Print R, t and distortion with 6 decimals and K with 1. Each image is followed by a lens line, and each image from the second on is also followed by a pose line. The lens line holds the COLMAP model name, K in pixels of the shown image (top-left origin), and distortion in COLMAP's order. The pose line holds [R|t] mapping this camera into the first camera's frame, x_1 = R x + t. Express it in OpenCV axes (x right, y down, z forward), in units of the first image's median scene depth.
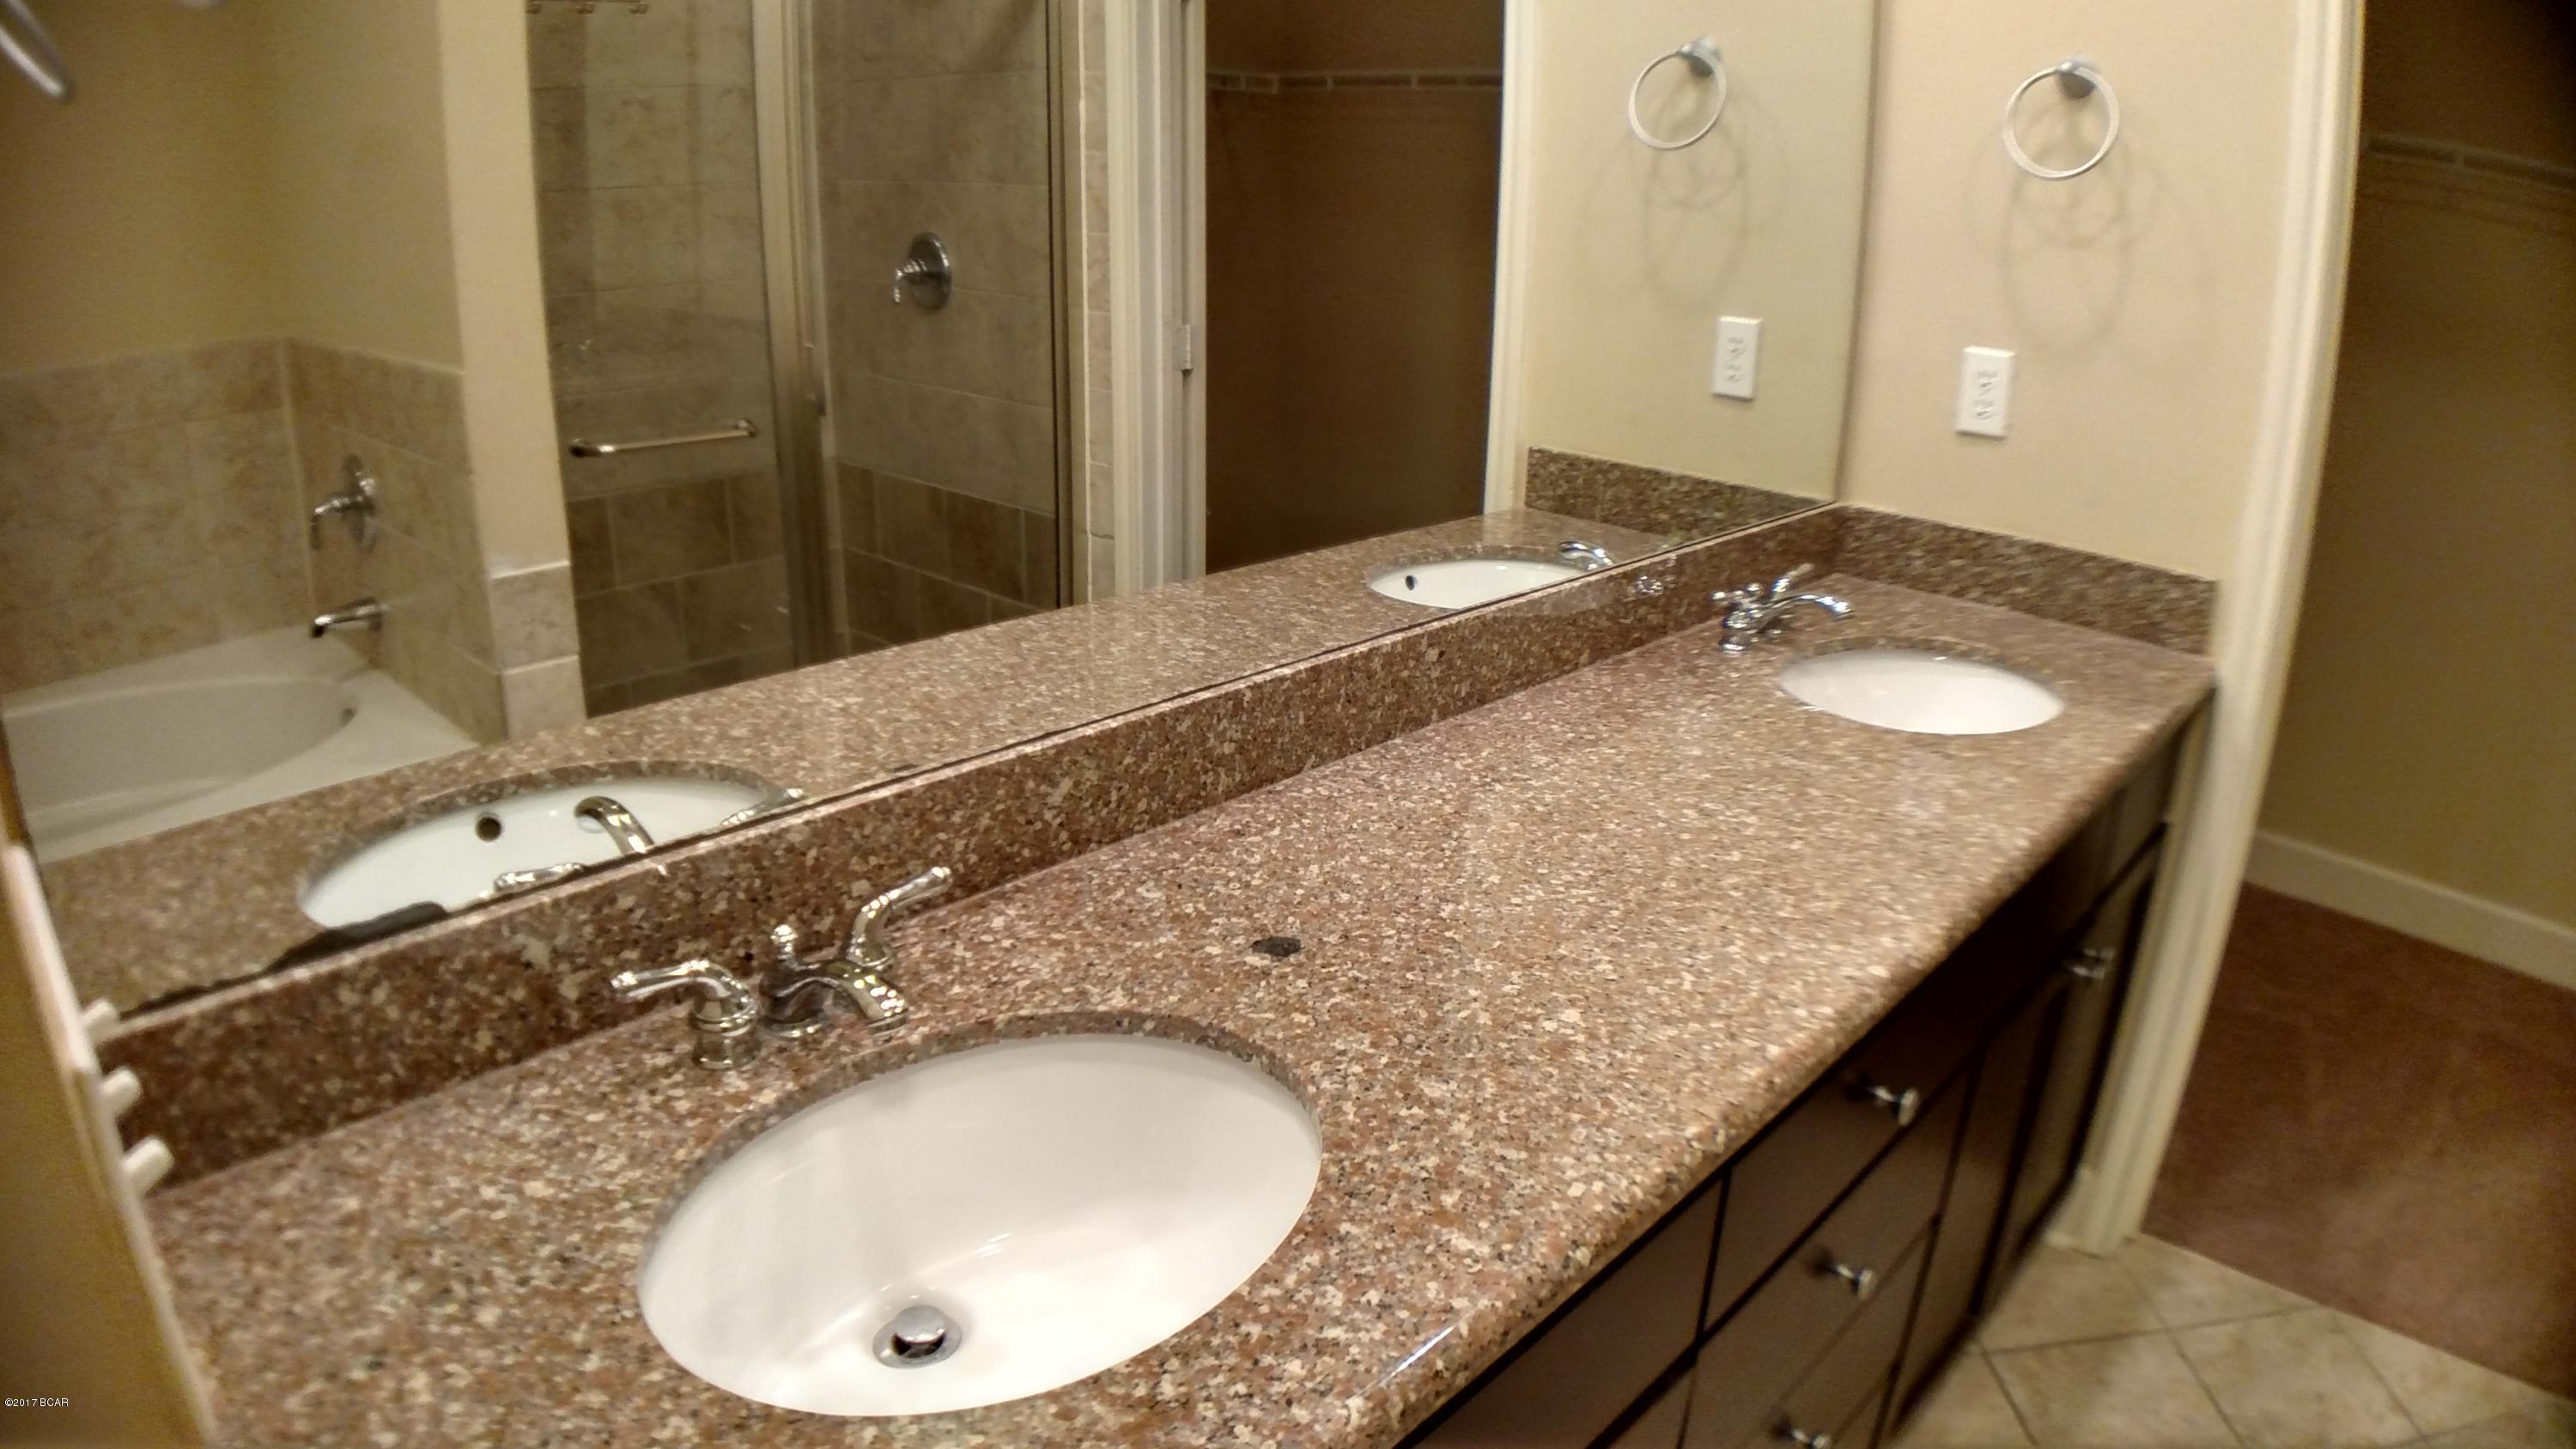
lens RADIAL K [[1533.2, 0, 1295.7], [0, 1533.2, 740.2], [0, 0, 1]] dist [-0.060083, -0.164745]
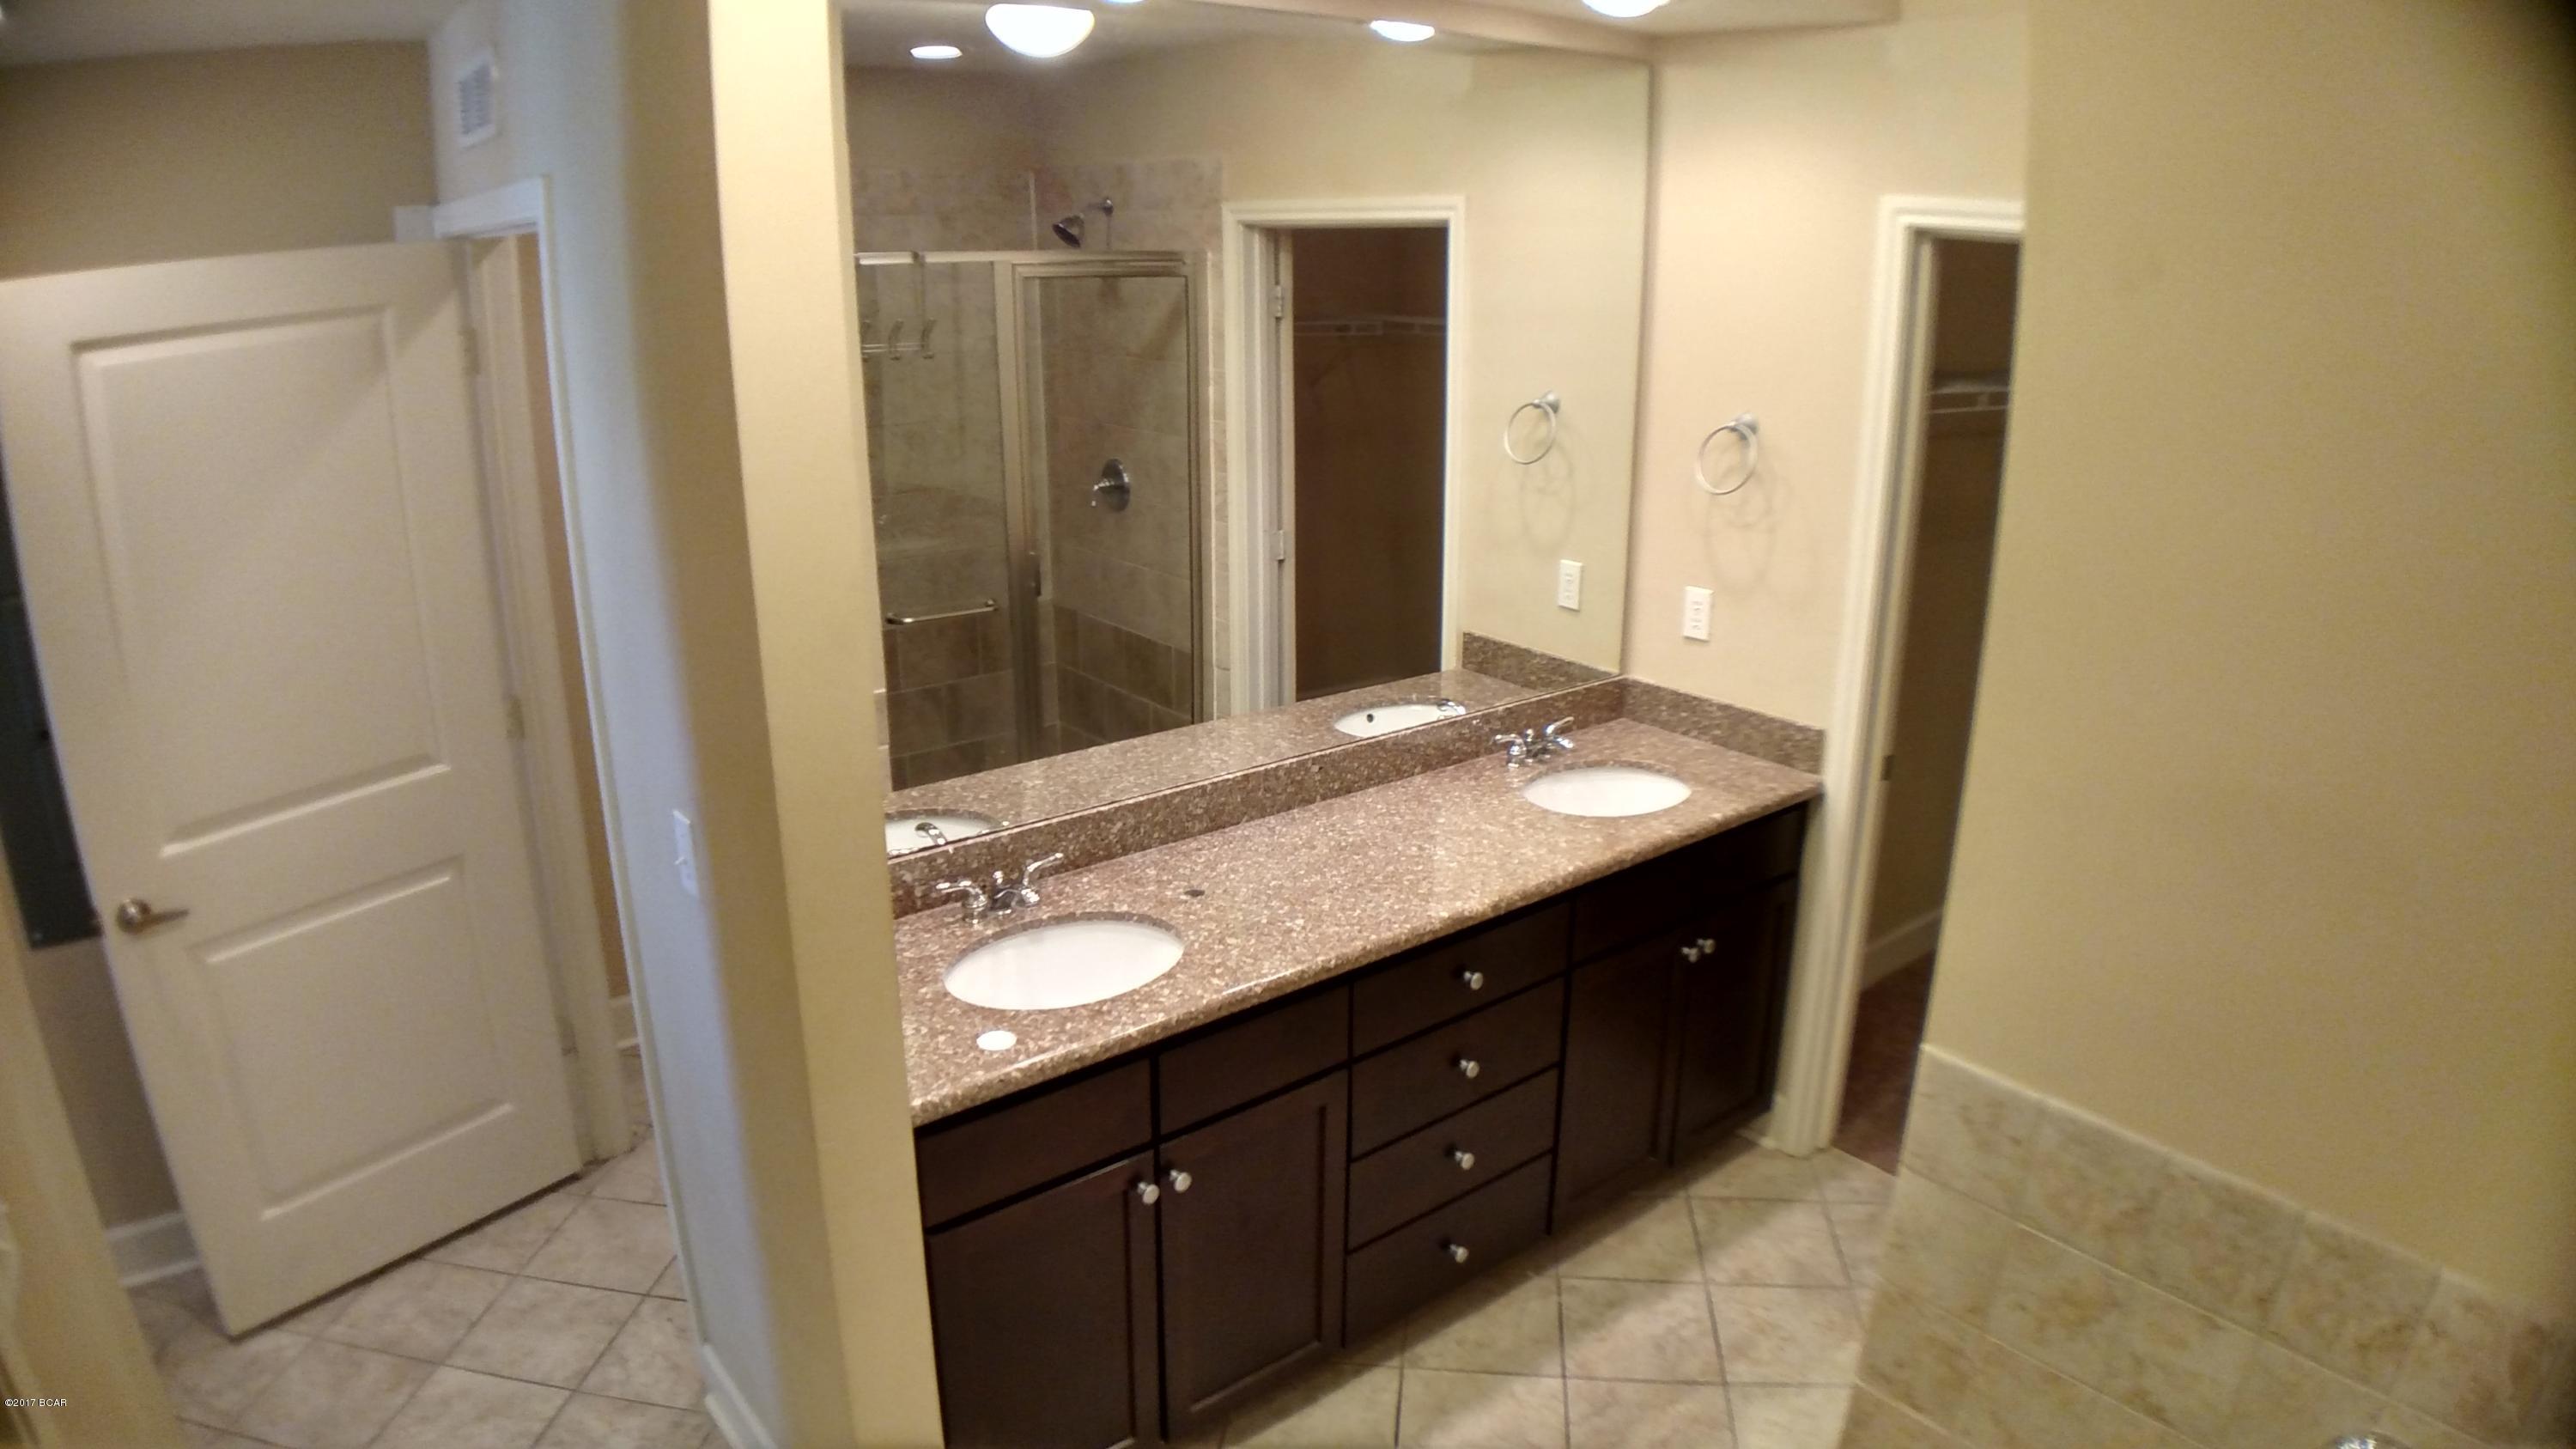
lens RADIAL K [[1587.4, 0, 1288.0], [0, 1587.4, 724.5], [0, 0, 1]] dist [-0.145918, -0.001712]
pose [[0.987295, 0.022567, -0.157290, 0.318328], [-0.030999, 0.998199, -0.051362, -0.004376], [0.155847, 0.055585, 0.986216, -0.892035]]
